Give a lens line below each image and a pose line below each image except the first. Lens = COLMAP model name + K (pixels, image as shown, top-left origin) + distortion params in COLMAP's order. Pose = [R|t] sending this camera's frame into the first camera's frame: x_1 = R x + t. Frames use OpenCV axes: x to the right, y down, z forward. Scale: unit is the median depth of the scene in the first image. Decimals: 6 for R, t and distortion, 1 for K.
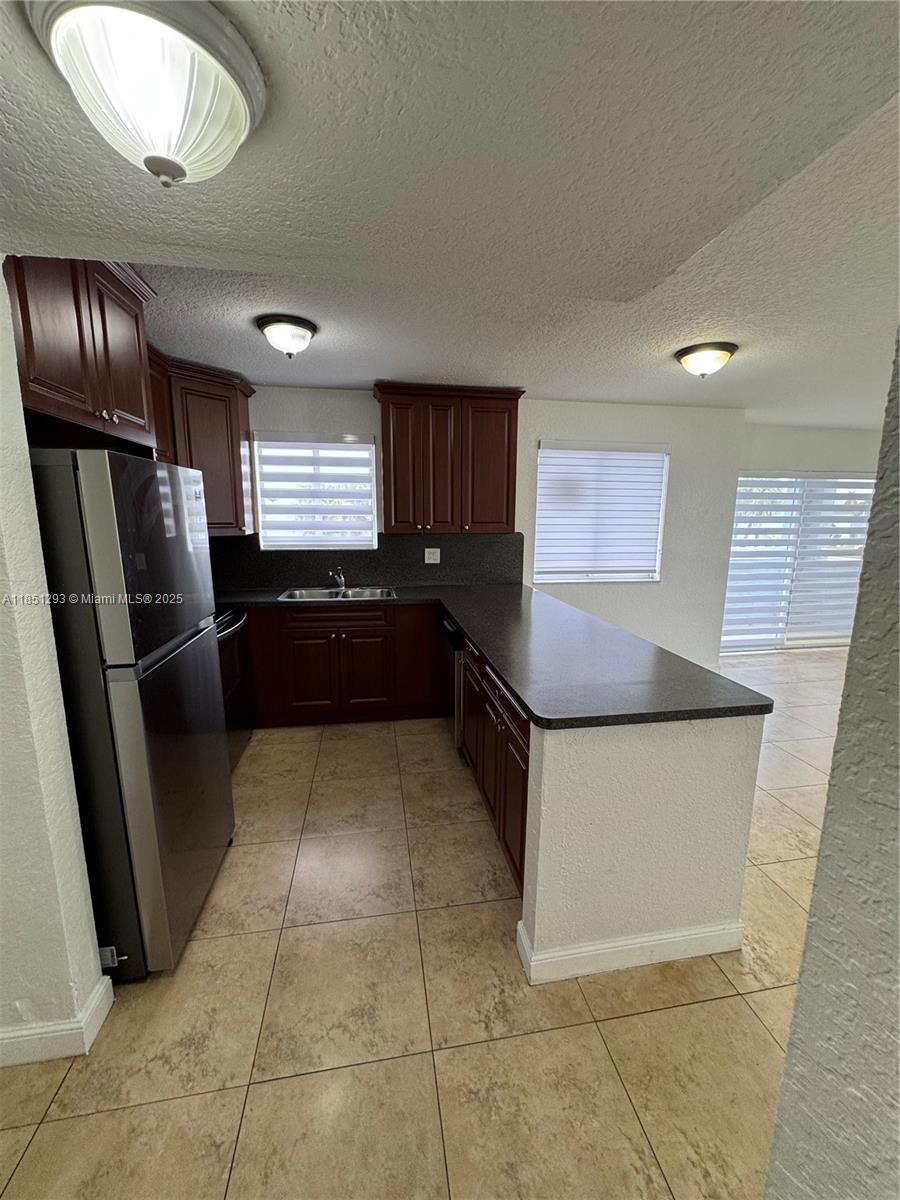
lens RADIAL K [[474.9, 0, 450.0], [0, 474.9, 600.0], [0, 0, 1]] dist [-0.004181, 0.000200]
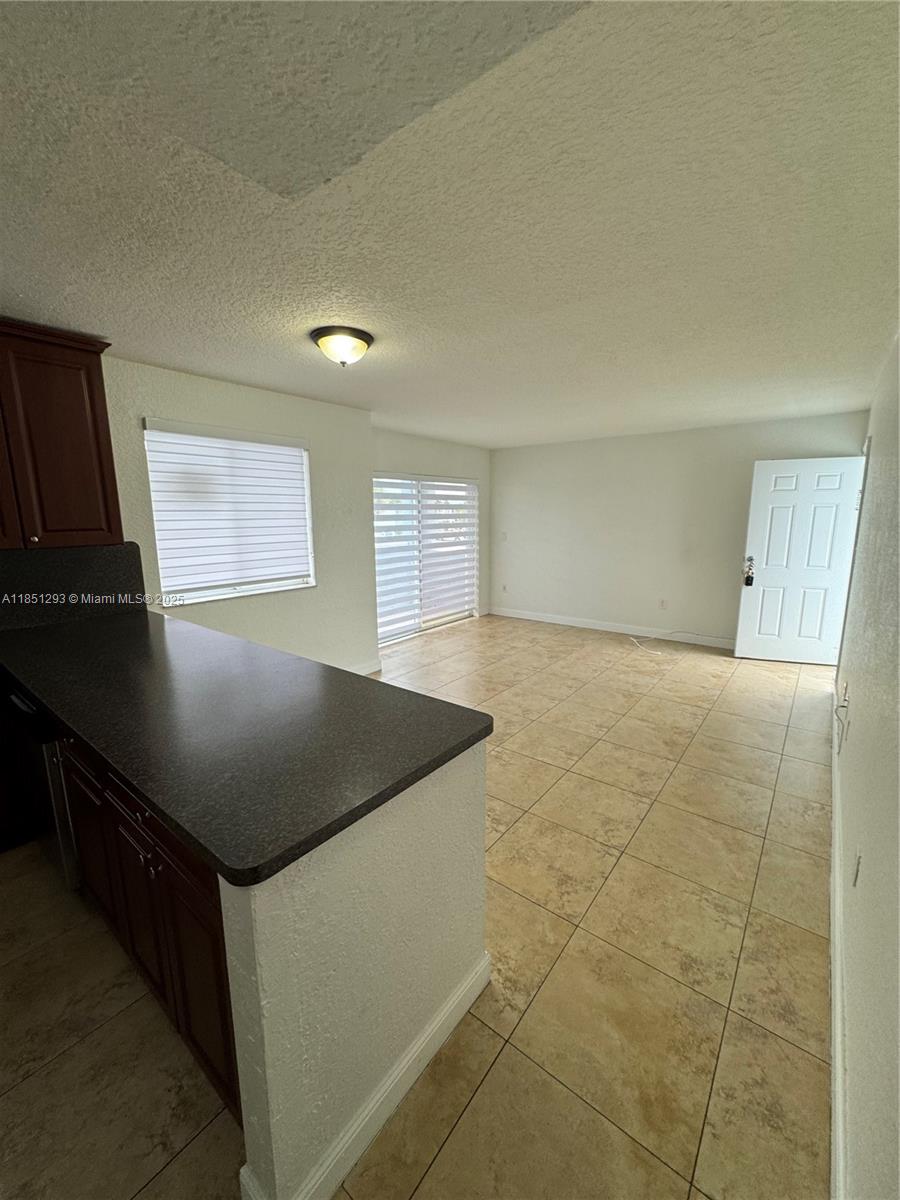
lens RADIAL K [[474.9, 0, 450.0], [0, 474.9, 600.0], [0, 0, 1]] dist [-0.004181, 0.000200]
pose [[0.738541, -0.129248, 0.661704, 0.014464], [0.127455, 0.990521, 0.051219, -0.029439], [-0.662051, 0.046510, 0.748014, 0.139908]]
